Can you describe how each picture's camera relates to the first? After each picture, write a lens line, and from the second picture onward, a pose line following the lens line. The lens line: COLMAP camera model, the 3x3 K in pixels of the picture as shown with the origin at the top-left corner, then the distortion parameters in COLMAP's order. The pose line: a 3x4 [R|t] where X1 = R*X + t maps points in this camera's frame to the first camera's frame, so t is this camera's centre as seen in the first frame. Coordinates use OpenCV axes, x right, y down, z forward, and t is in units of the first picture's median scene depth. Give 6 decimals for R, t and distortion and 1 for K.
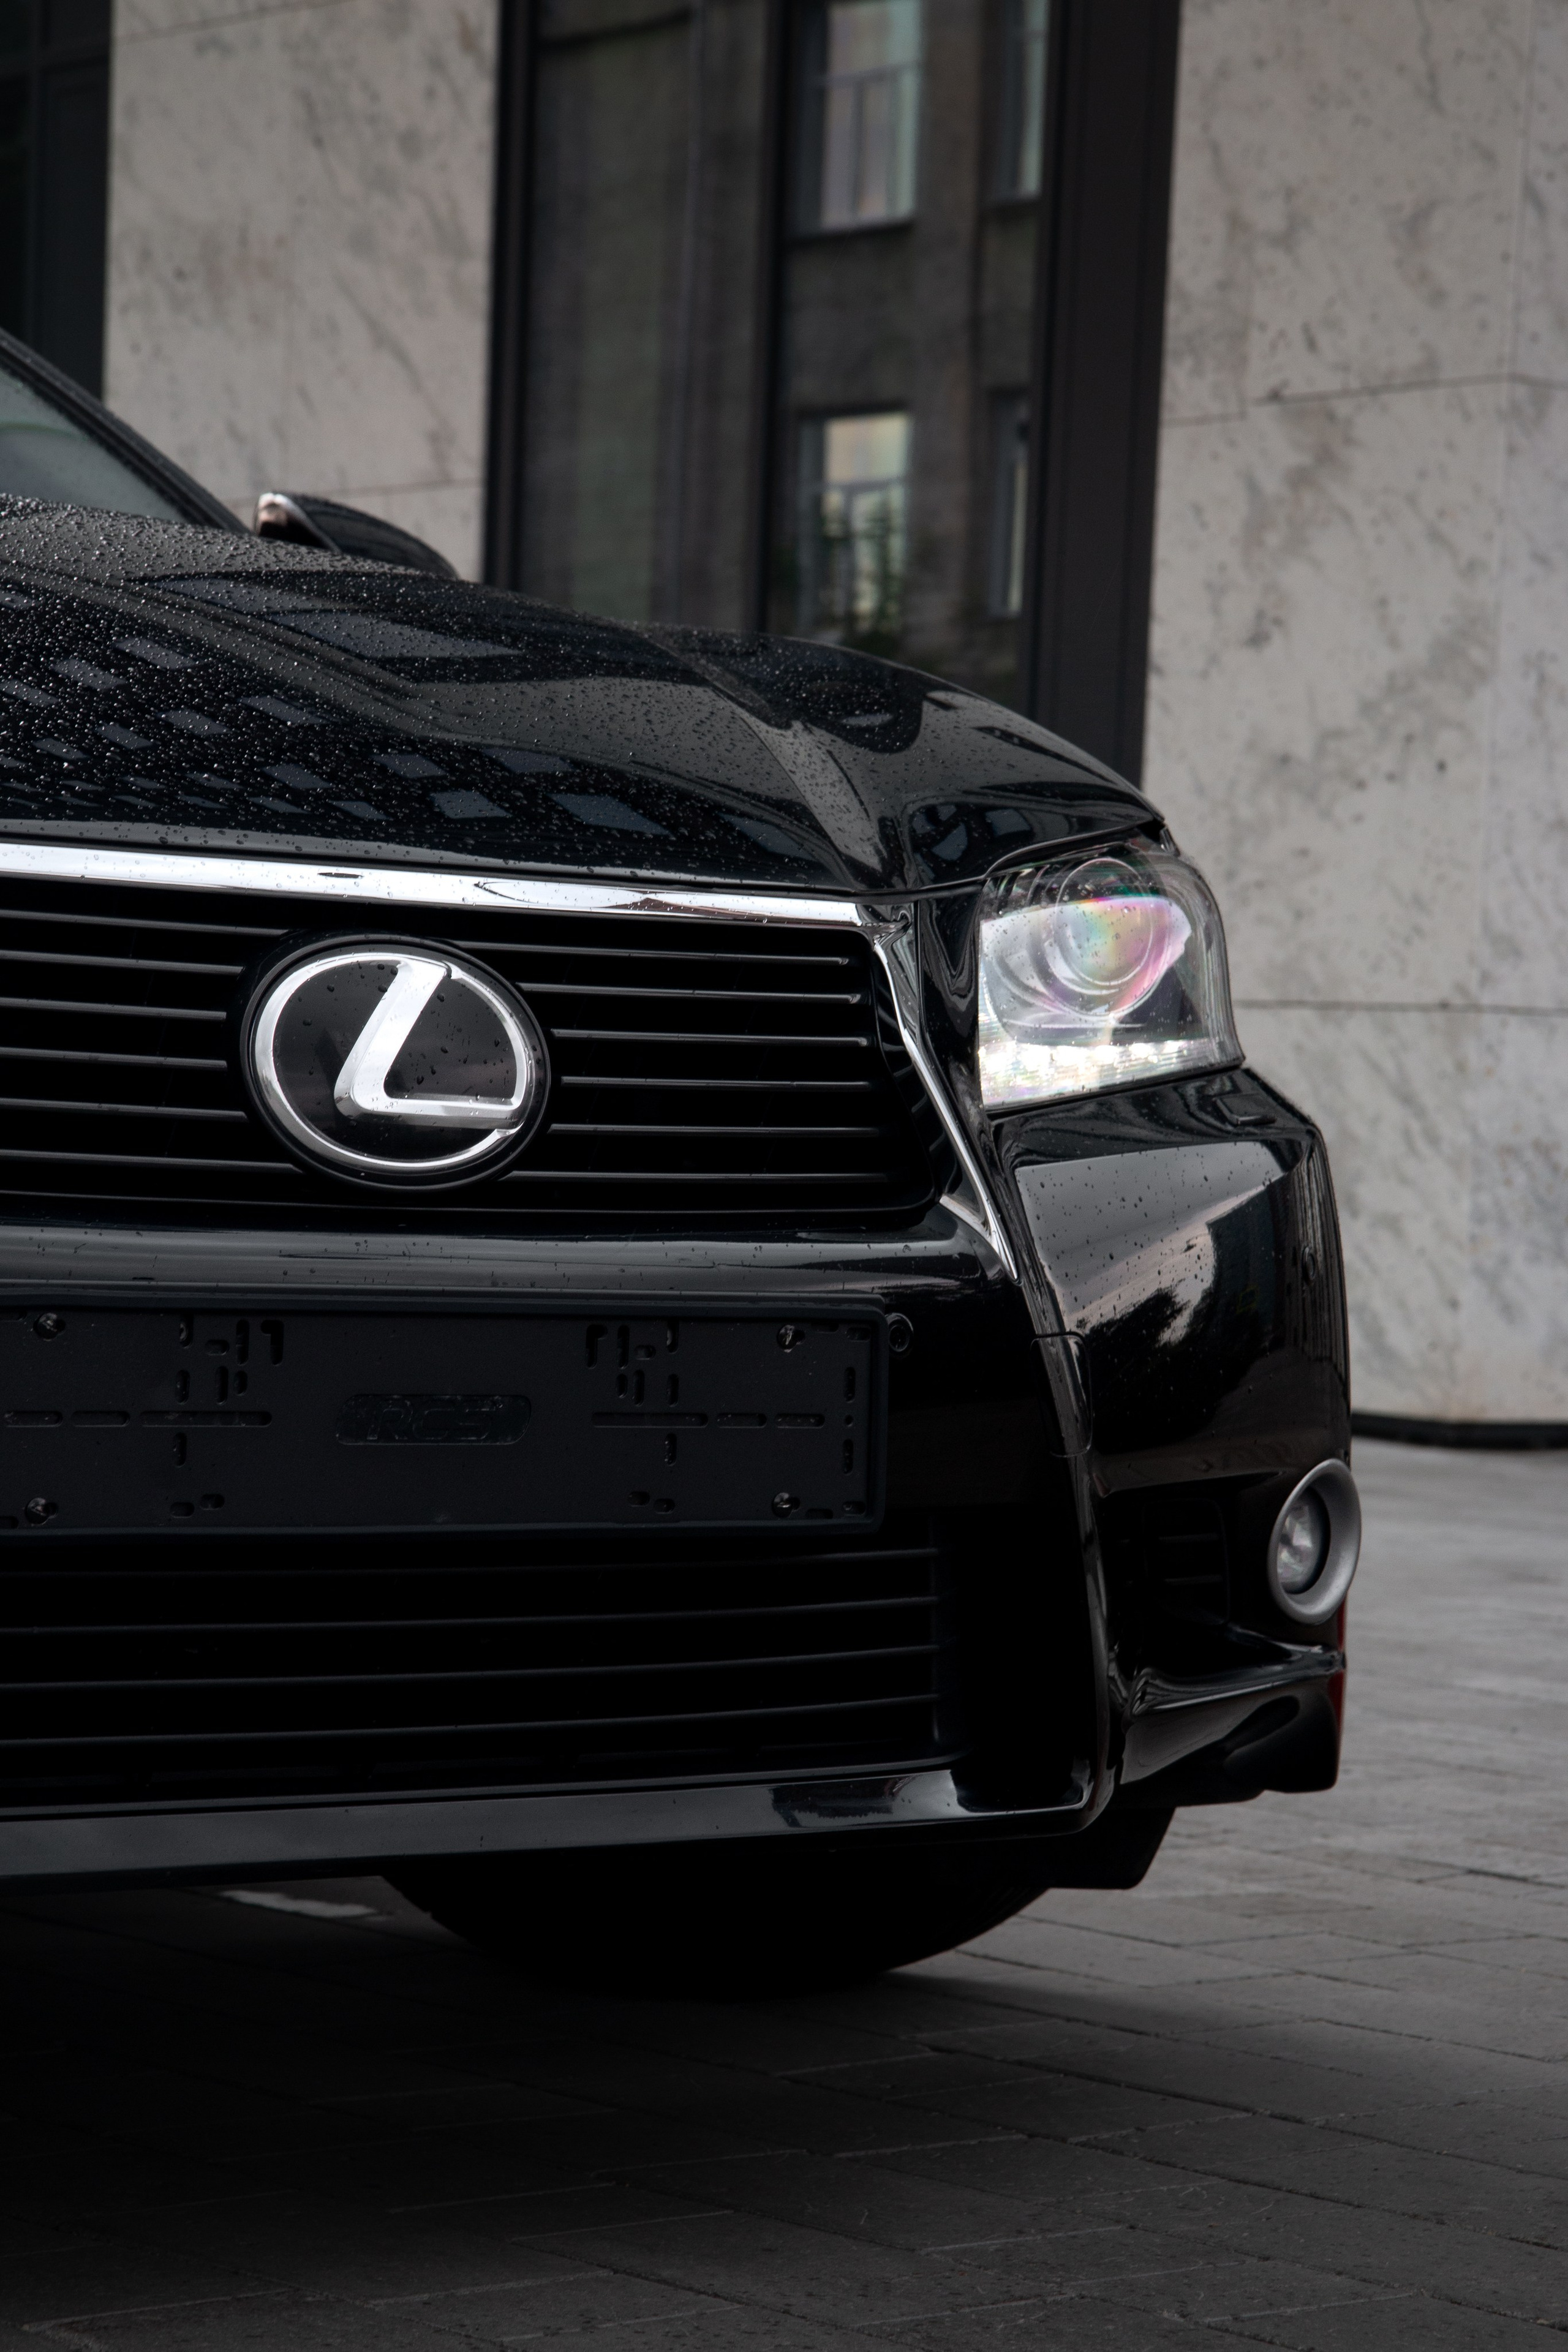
lens RADIAL K [[5820.9, 0, 784.0], [0, 5820.9, 1176.0], [0, 0, 1]] dist [0.431874, -0.012467]
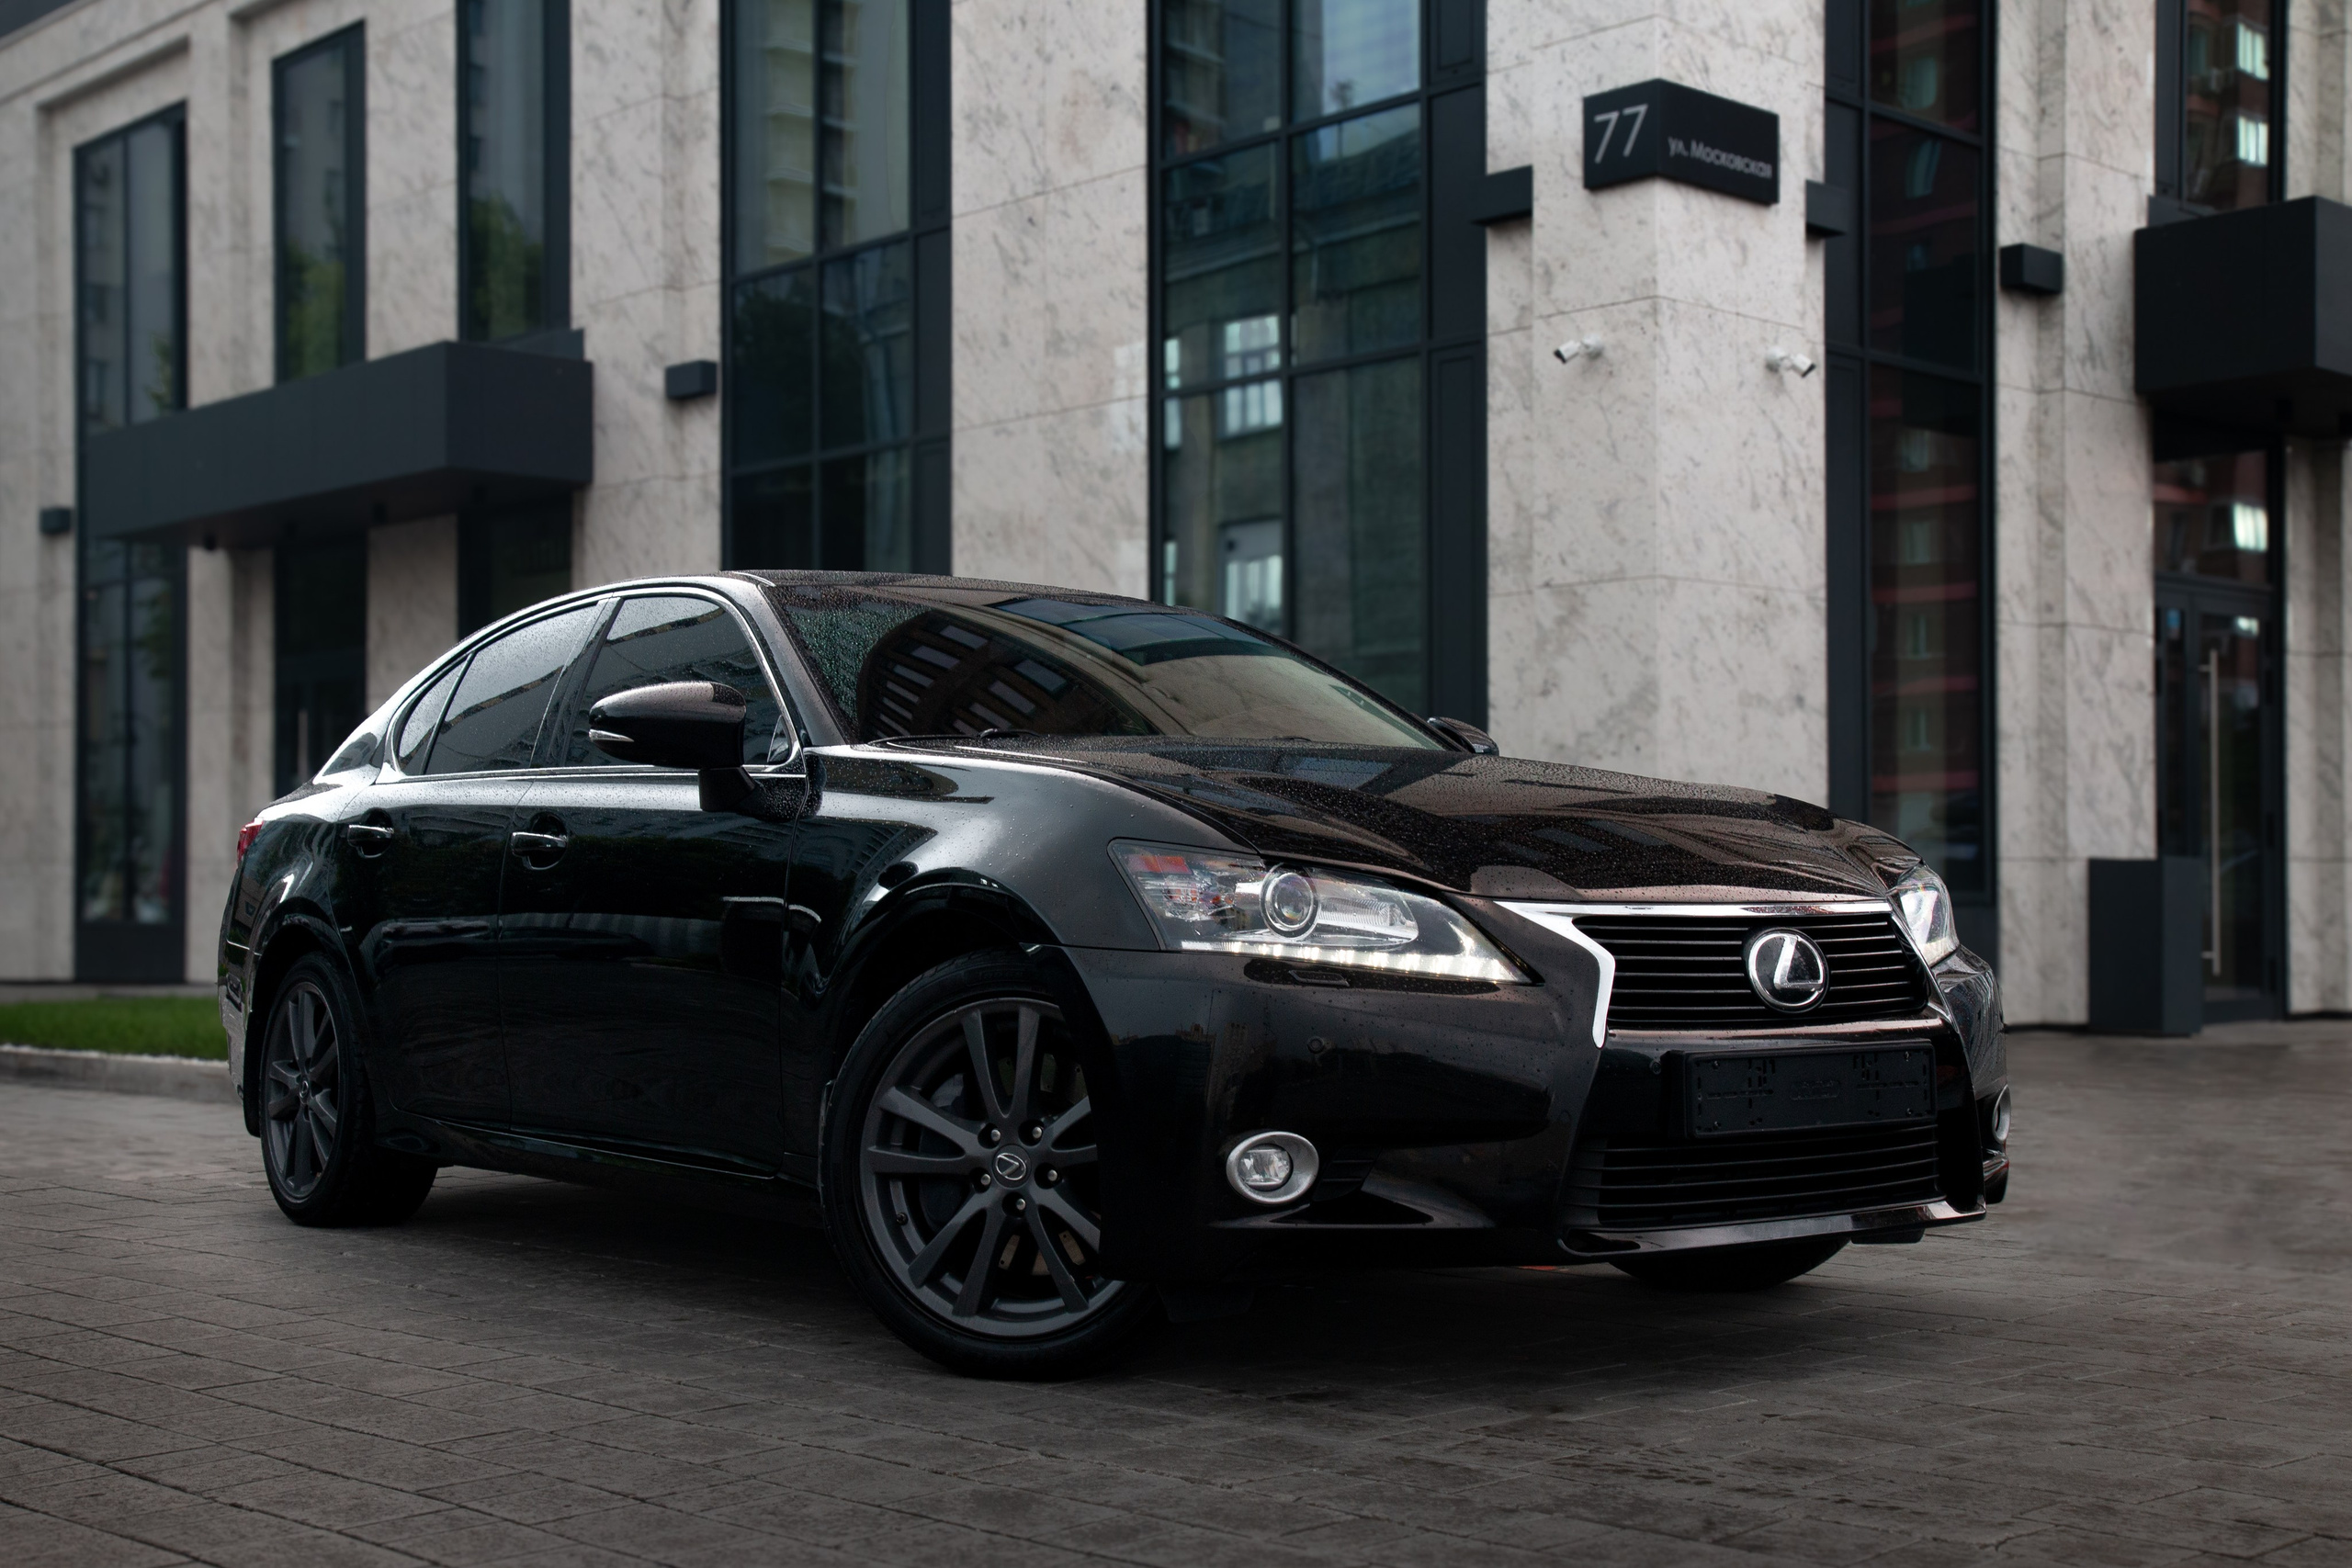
lens RADIAL K [[3054.3, 0, 1176.0], [0, 3054.3, 784.0], [0, 0, 1]] dist [0.019186, 0.009796]
pose [[0.997757, -0.042387, 0.051818, -0.119907], [0.044479, 0.998212, -0.039919, -0.017390], [-0.050034, 0.042134, 0.997858, -0.143659]]
